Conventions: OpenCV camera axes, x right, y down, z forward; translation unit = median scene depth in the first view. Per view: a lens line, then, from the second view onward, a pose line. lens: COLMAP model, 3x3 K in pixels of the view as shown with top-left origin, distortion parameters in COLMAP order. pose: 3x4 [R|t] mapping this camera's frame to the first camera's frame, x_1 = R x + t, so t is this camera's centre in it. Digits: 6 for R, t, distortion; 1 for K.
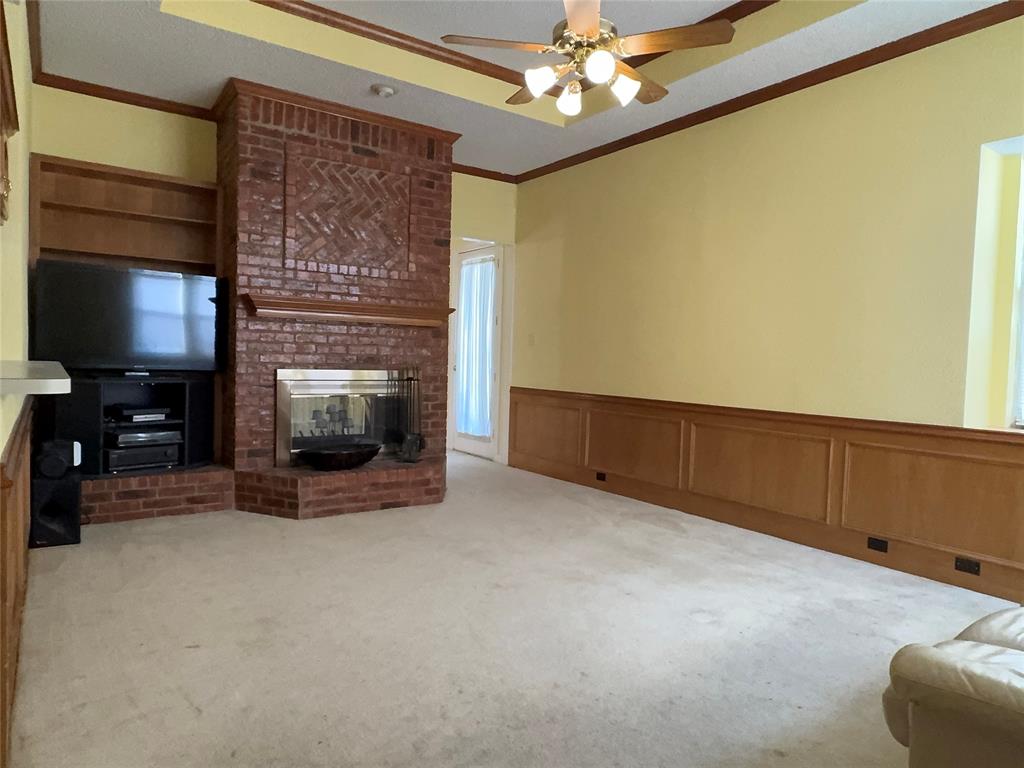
lens RADIAL K [[663.2, 0, 509.9], [0, 663.2, 386.1], [0, 0, 1]] dist [-0.007433, 0.008743]
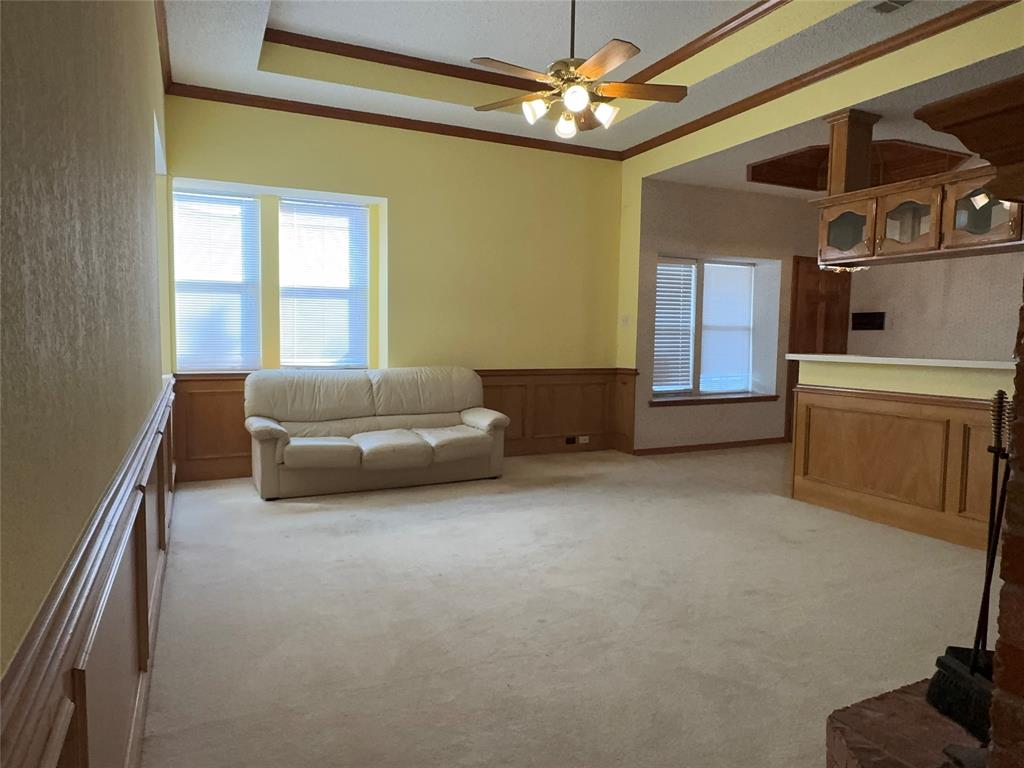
lens RADIAL K [[663.2, 0, 514.5], [0, 663.2, 385.1], [0, 0, 1]] dist [-0.007433, 0.008743]
pose [[-0.985266, -0.055380, 0.161812, -0.010518], [-0.036463, 0.992389, 0.117621, -0.108180], [-0.167095, 0.109988, -0.979787, 2.518912]]
